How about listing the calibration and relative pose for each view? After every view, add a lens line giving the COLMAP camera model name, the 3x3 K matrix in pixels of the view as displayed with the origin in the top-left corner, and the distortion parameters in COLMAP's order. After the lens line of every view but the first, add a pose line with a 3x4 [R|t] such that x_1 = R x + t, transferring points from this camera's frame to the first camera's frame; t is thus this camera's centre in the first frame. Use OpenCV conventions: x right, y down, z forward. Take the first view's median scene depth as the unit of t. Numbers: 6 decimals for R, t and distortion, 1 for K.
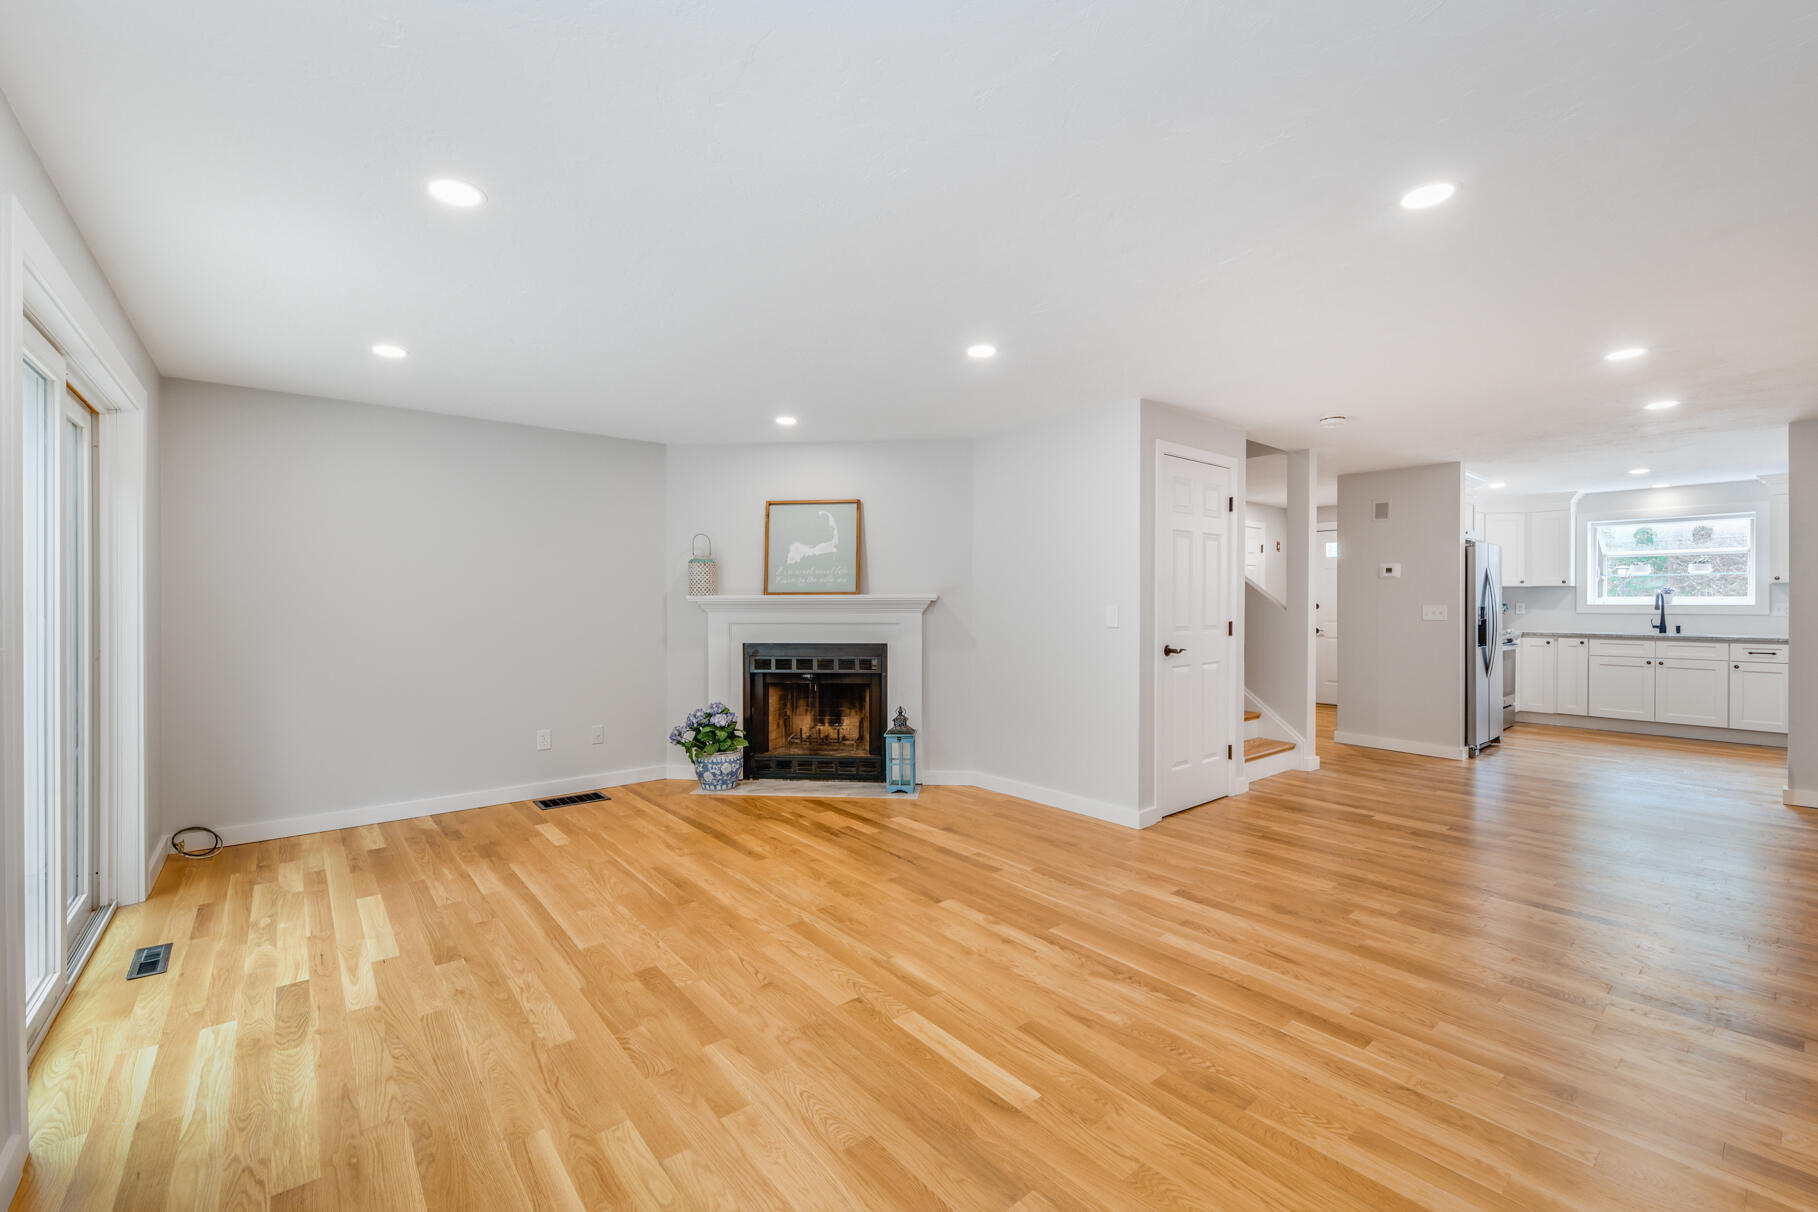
lens RADIAL K [[759.2, 0, 897.4], [0, 759.2, 605.1], [0, 0, 1]] dist [-0.002170, -0.000702]
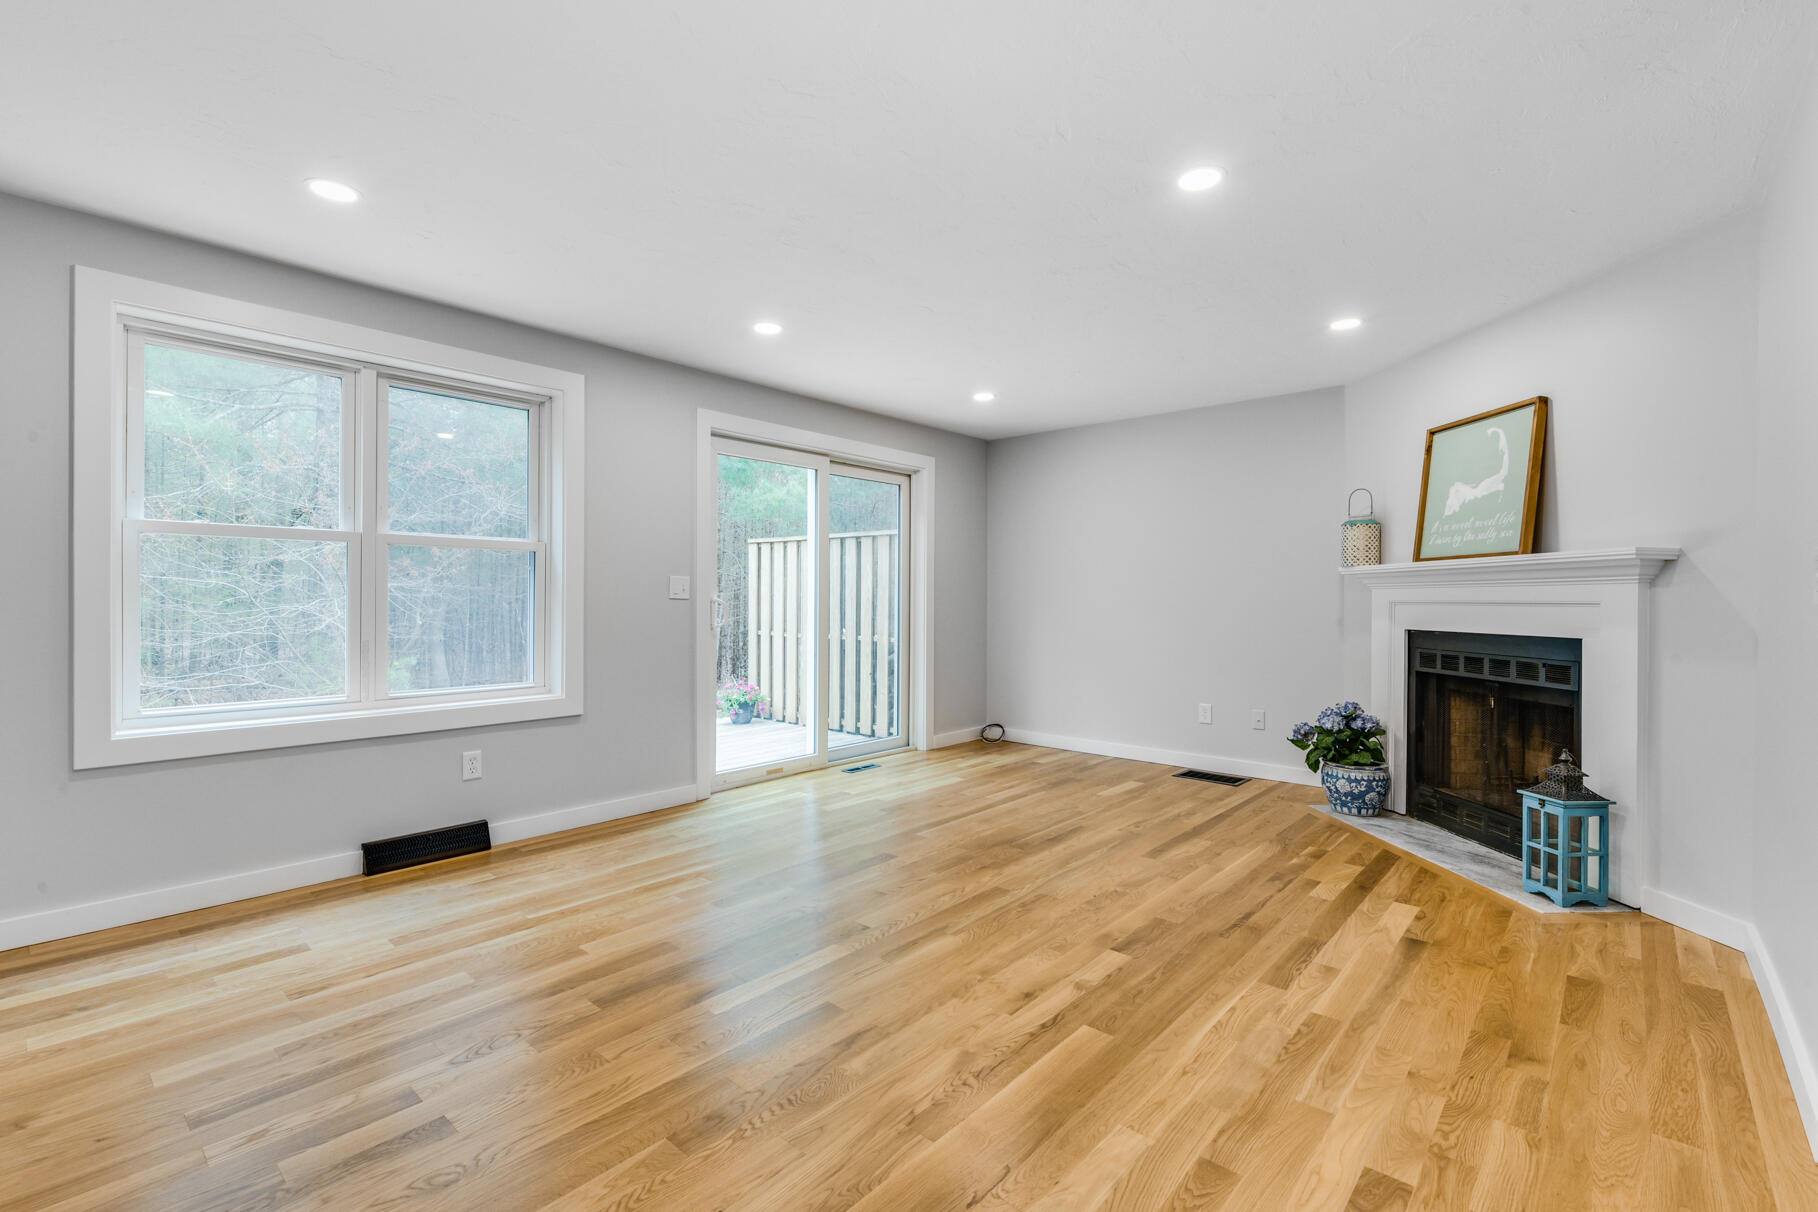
lens RADIAL K [[795.7, 0, 902.8], [0, 795.7, 601.1], [0, 0, 1]] dist [-0.002665, 0.000007]
pose [[0.154153, 0.003957, -0.988039, 0.490612], [-0.014006, 0.999900, 0.001819, 0.028382], [0.987948, 0.013558, 0.154193, 0.407184]]
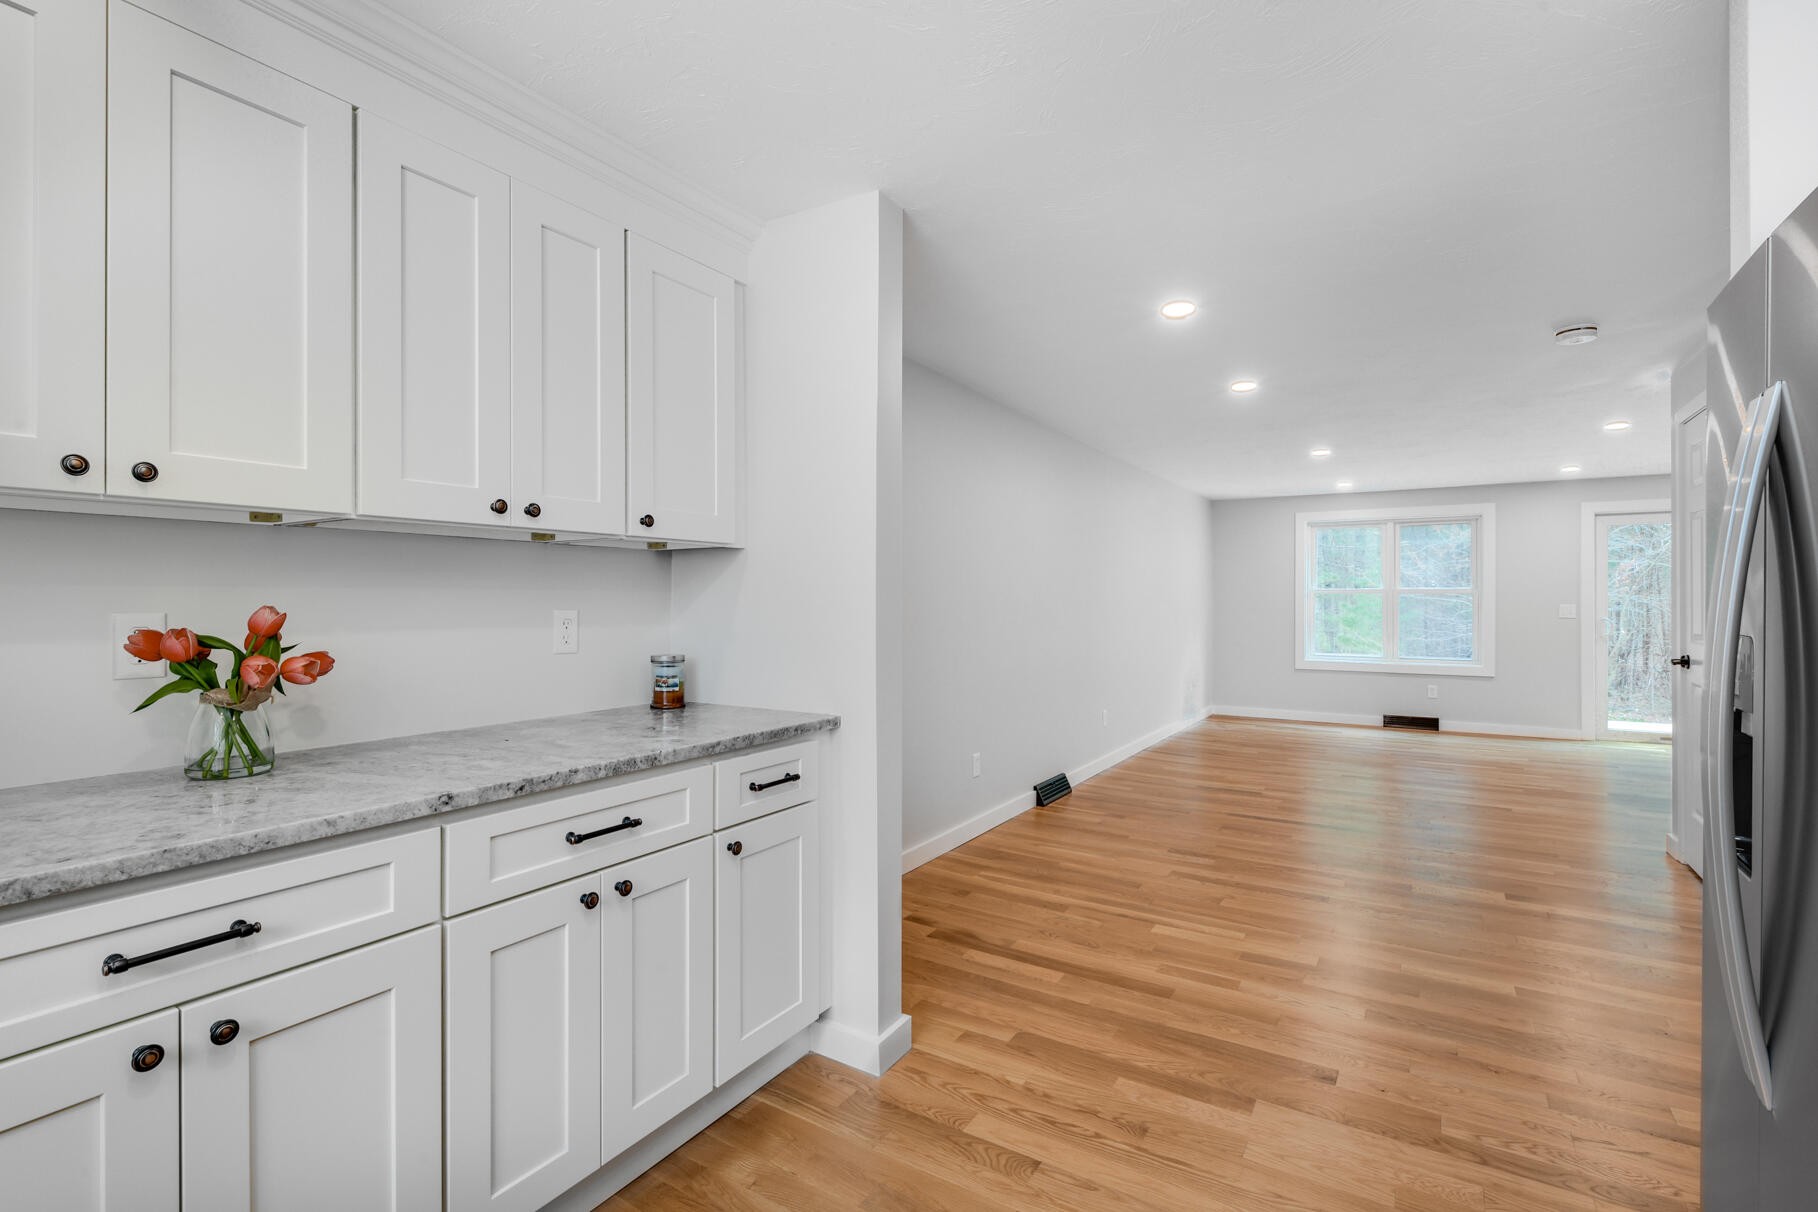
lens RADIAL K [[867.9, 0, 914.6], [0, 867.9, 596.0], [0, 0, 1]] dist [-0.002619, -0.000219]
pose [[-0.945221, -0.002517, -0.326422, 1.028422], [-0.006802, 0.999905, 0.011987, -0.006259], [0.326361, 0.013550, -0.945148, 1.116949]]
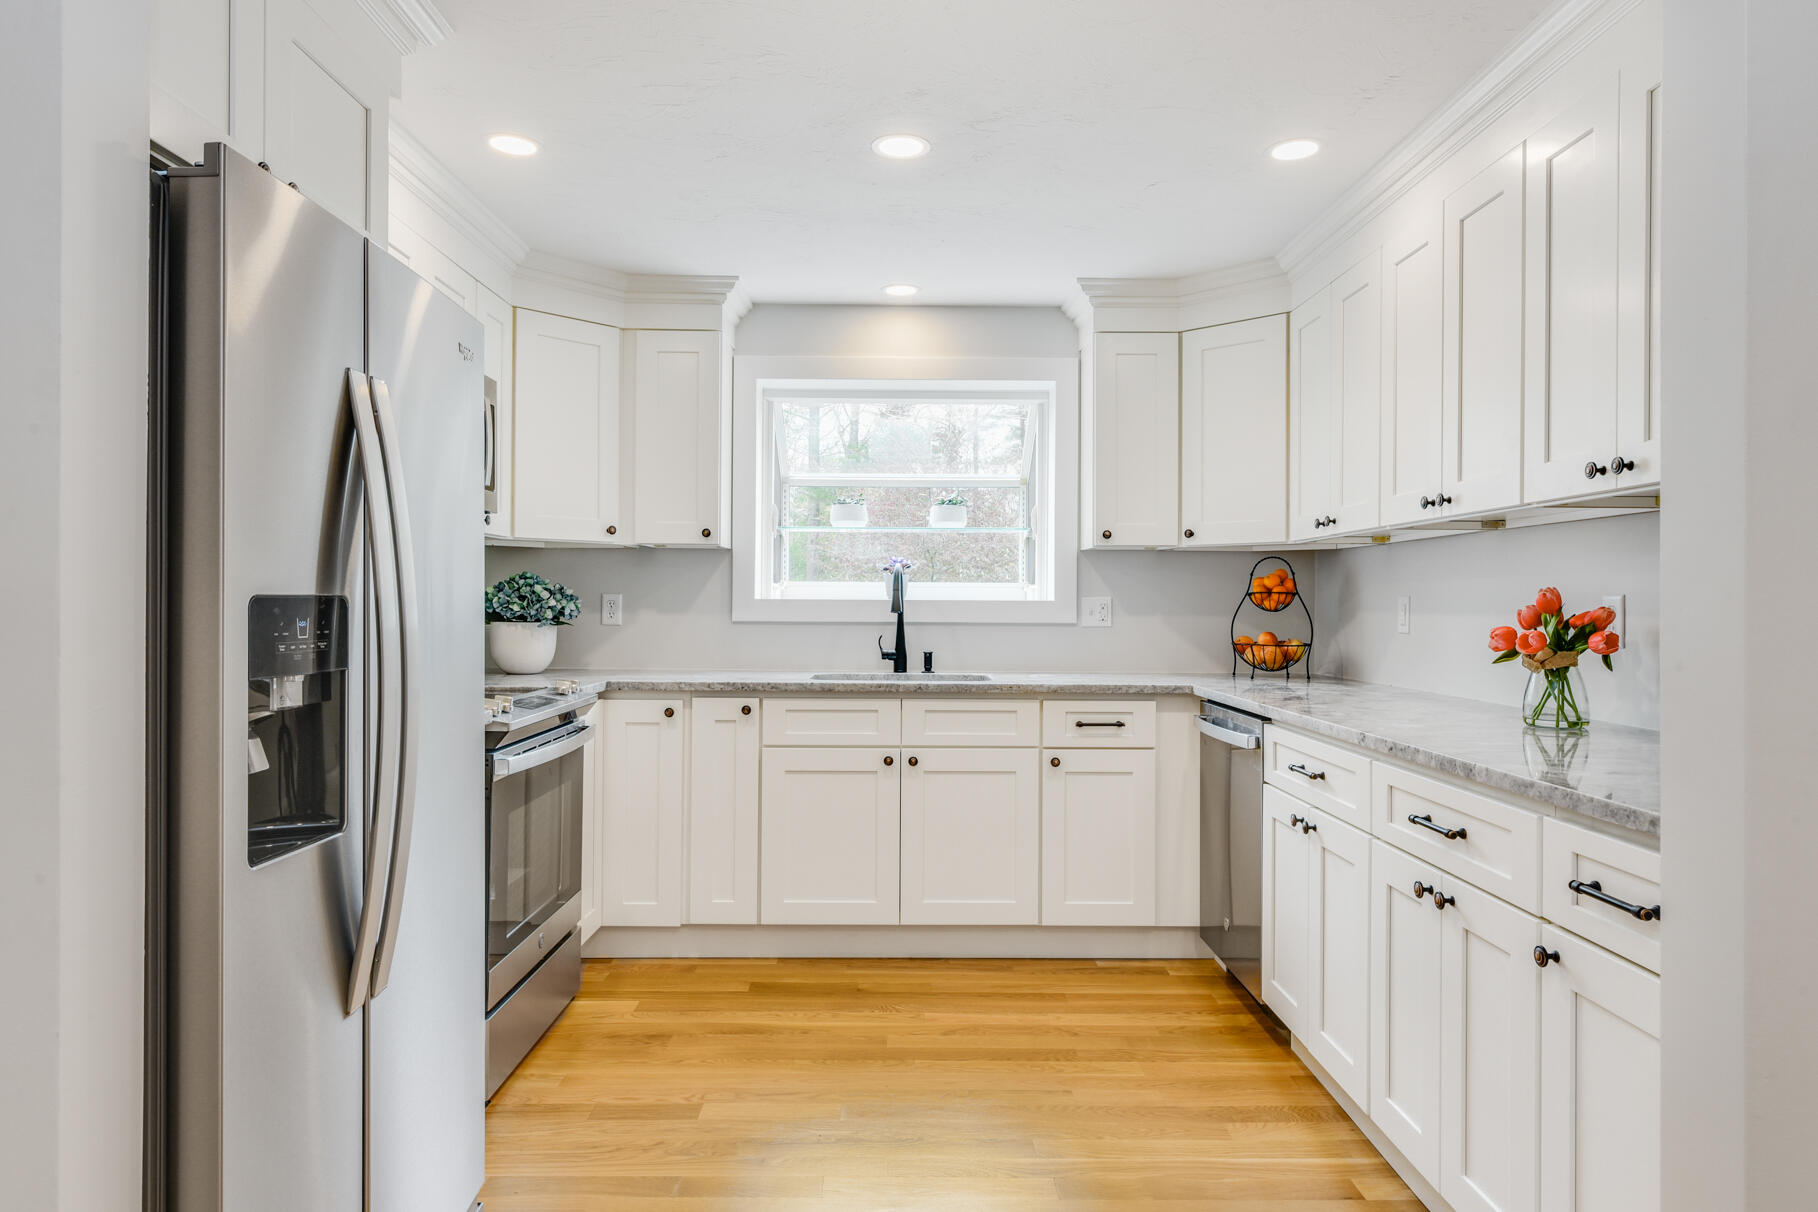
lens RADIAL K [[1009.3, 0, 910.0], [0, 1009.3, 604.5], [0, 0, 1]] dist [-0.003279, 0.000029]
pose [[0.615534, 0.003172, 0.788104, 0.697803], [-0.002546, 0.999995, -0.002036, 0.003677], [-0.788107, -0.000754, 0.615538, 0.782161]]
